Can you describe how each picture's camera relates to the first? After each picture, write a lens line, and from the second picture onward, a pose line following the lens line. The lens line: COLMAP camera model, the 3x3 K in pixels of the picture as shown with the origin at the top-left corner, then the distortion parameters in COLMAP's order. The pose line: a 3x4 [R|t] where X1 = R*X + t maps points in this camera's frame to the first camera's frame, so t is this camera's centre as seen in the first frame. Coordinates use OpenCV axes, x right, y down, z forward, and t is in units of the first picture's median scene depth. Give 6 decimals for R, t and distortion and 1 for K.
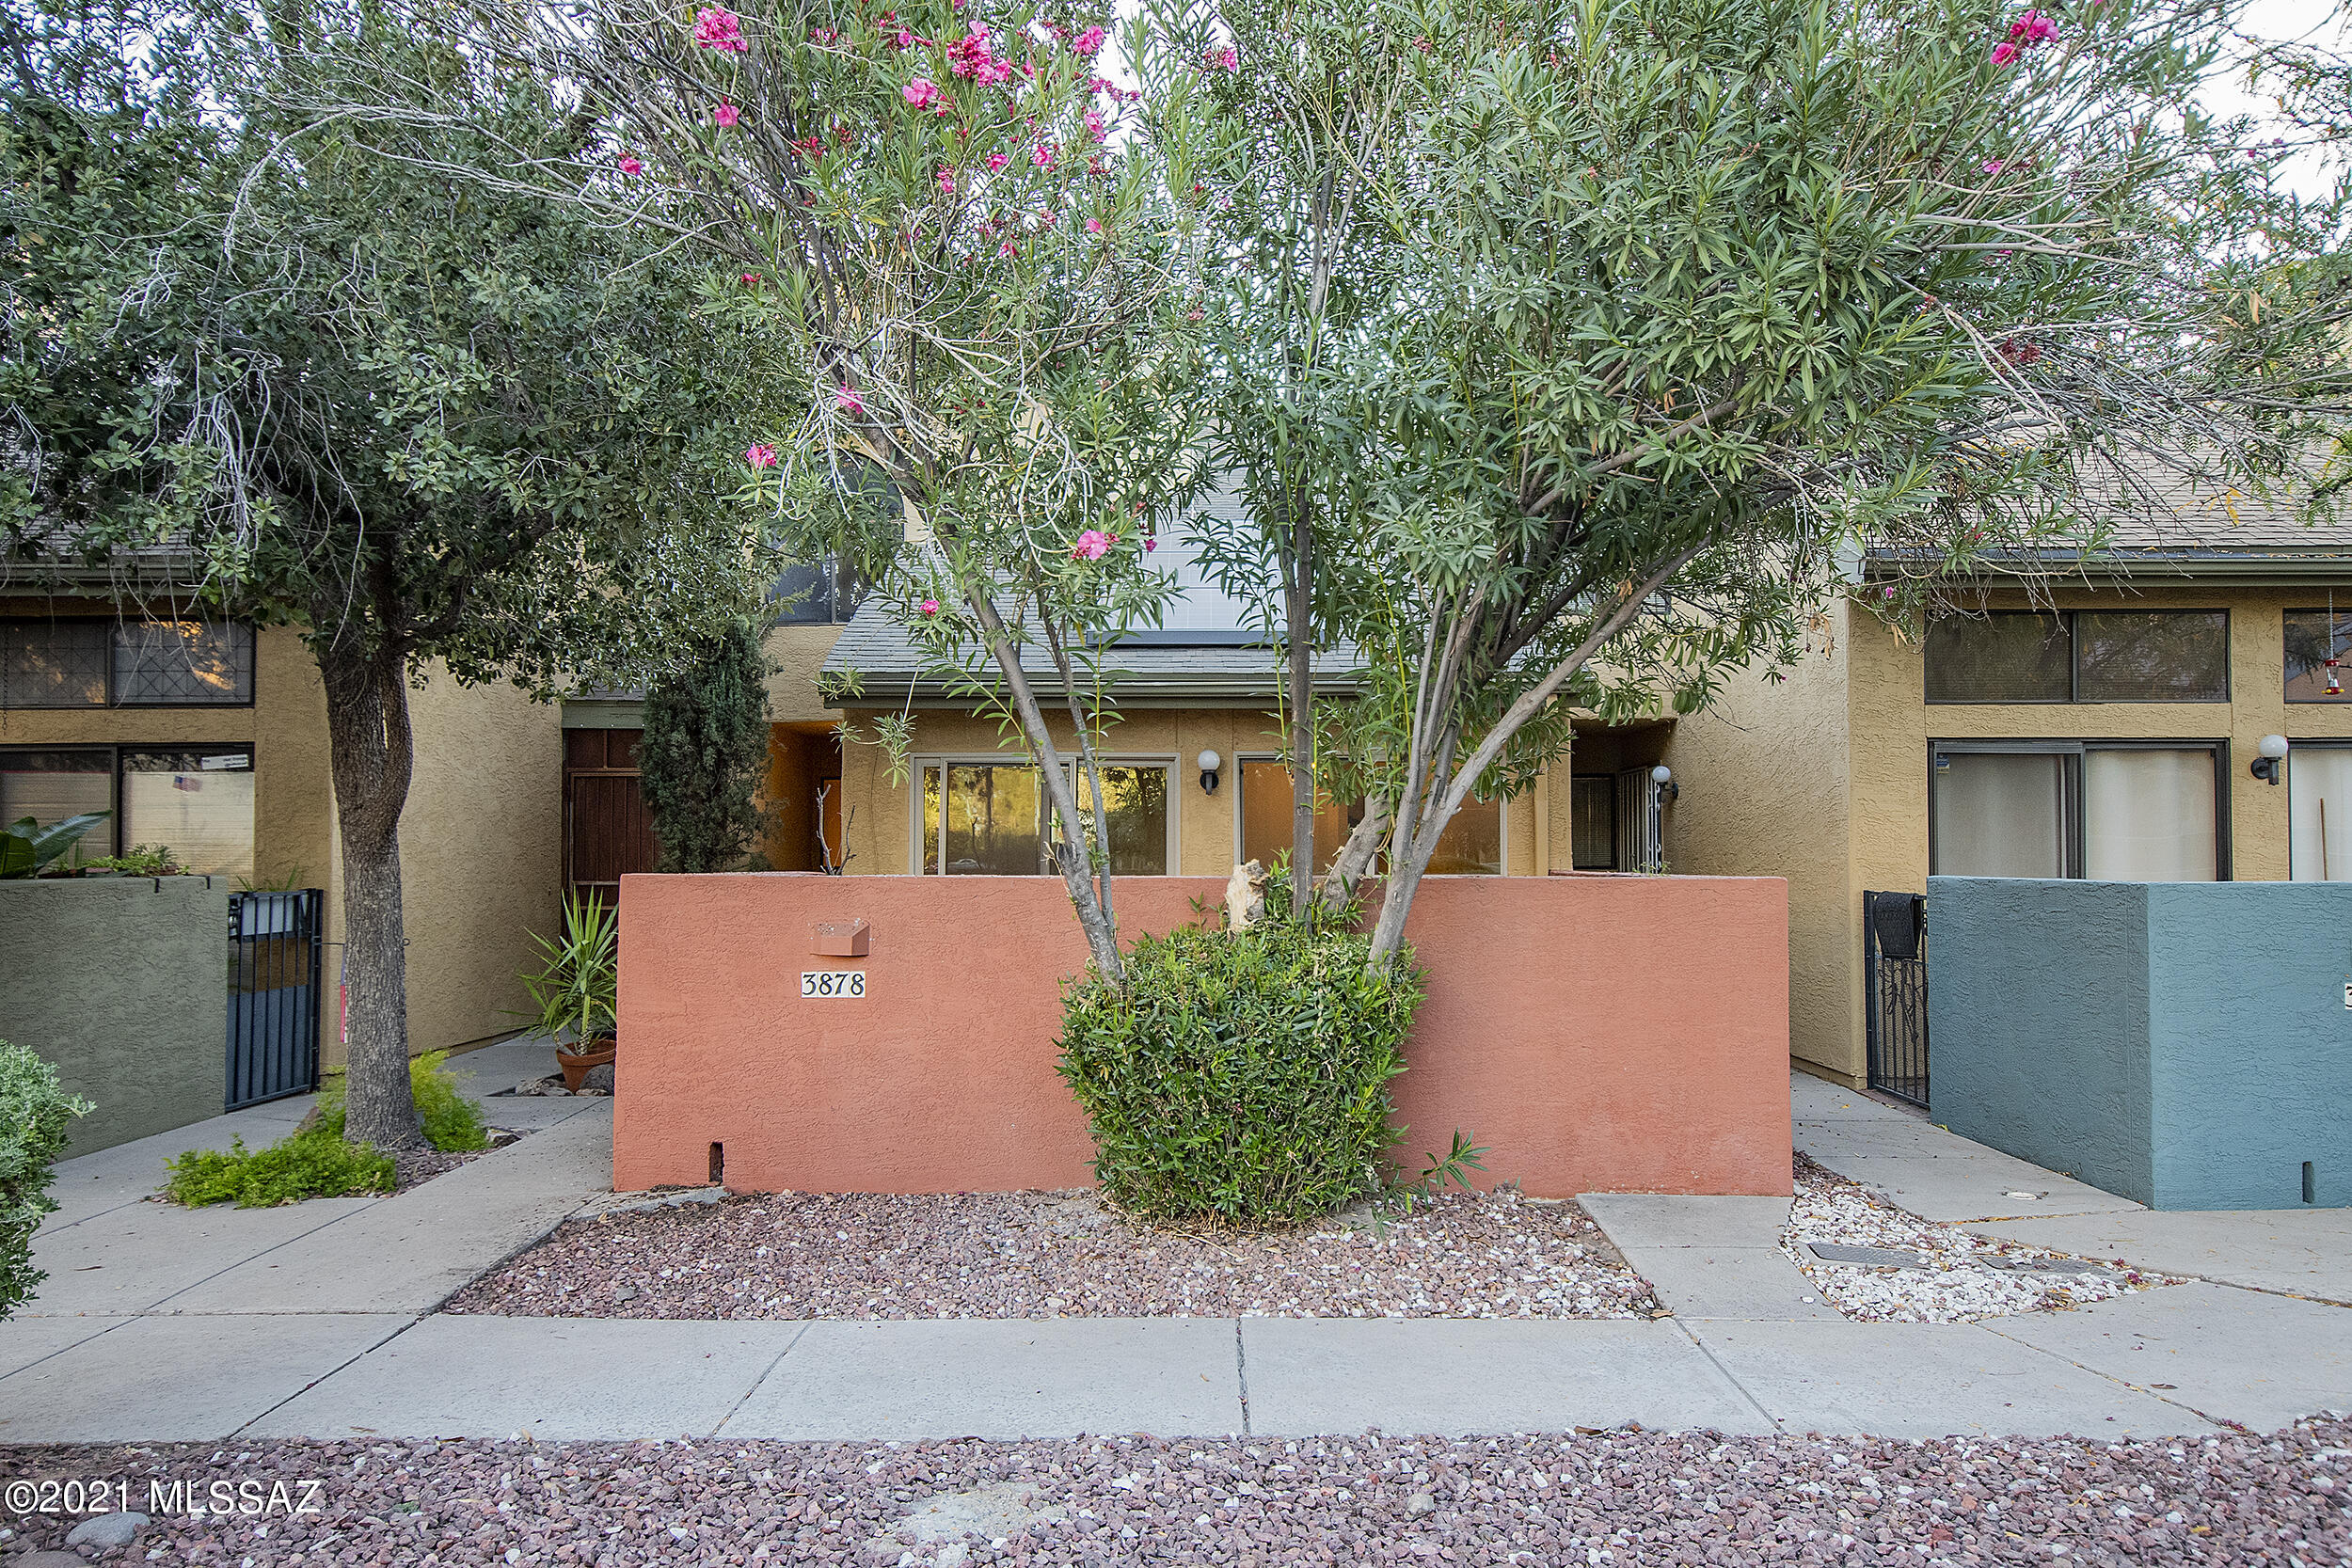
lens RADIAL K [[1637.4, 0, 1176.0], [0, 1637.4, 784.0], [0, 0, 1]] dist [0.002661, 0.000816]
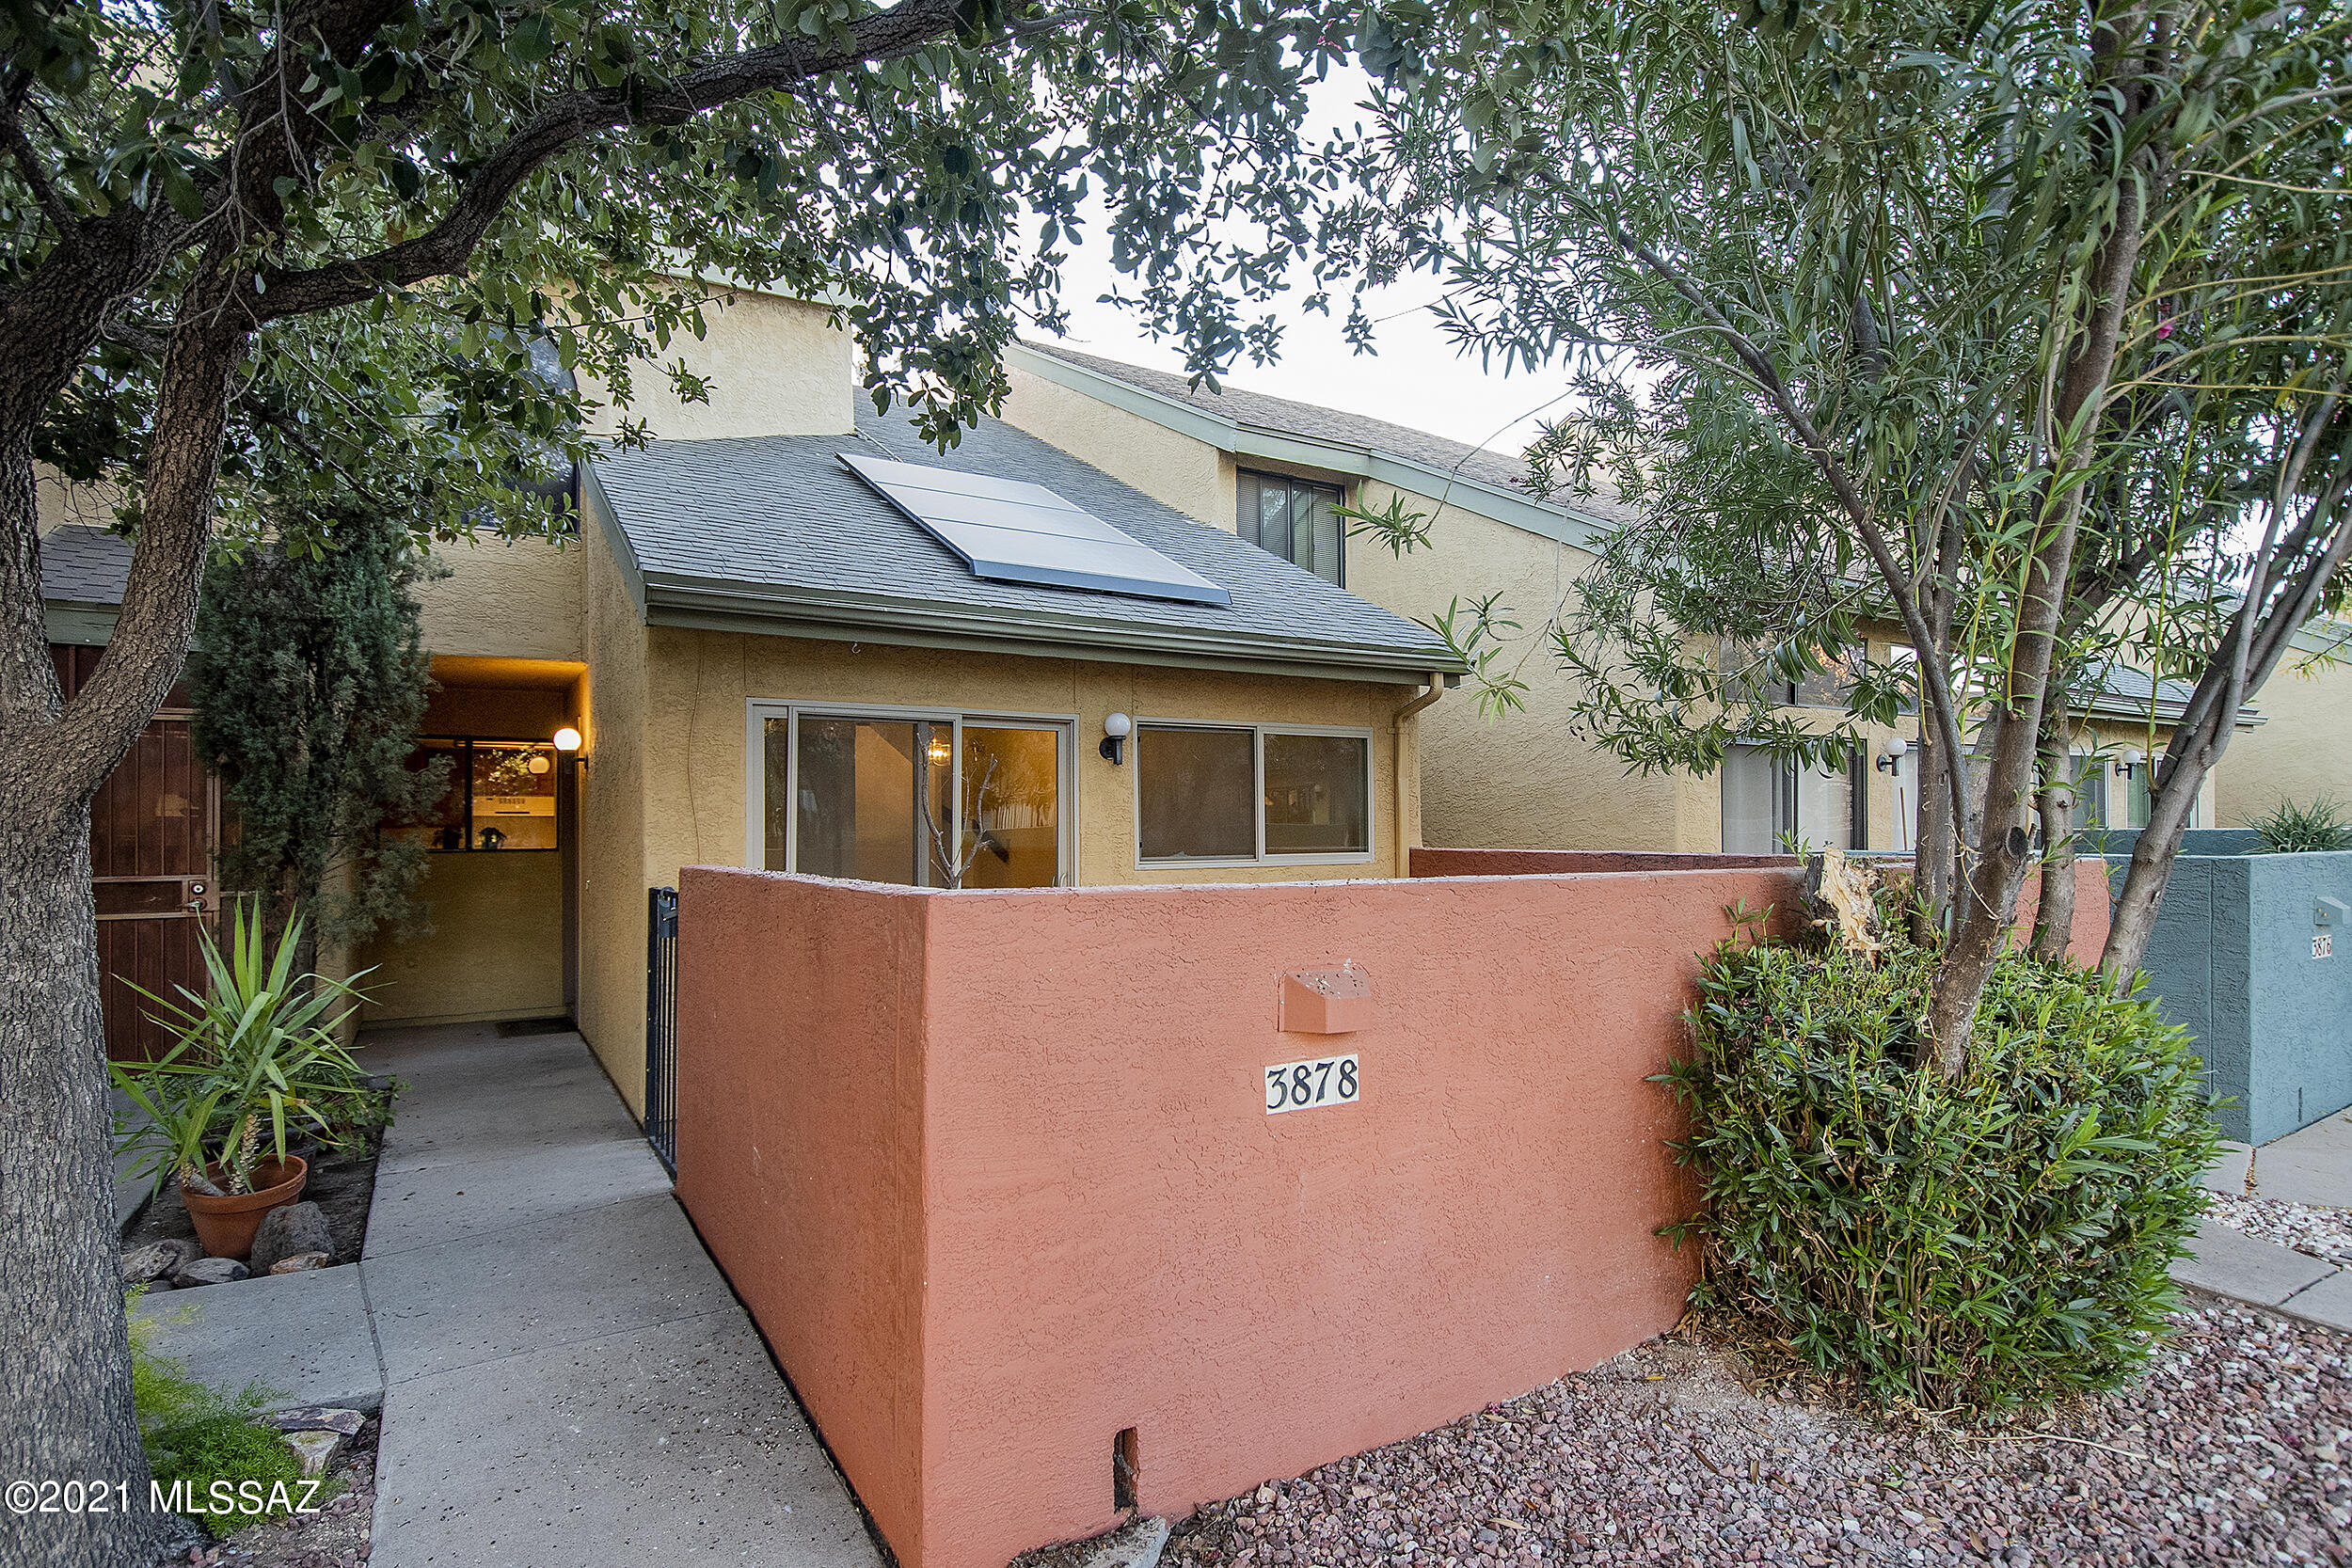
lens RADIAL K [[1263.4, 0, 1176.0], [0, 1263.4, 784.0], [0, 0, 1]] dist [-0.004807, -0.001093]
pose [[0.847574, 0.016872, 0.530409, -0.445246], [-0.020537, 0.999789, 0.001015, 0.022661], [-0.530280, -0.011754, 0.847741, 0.635987]]
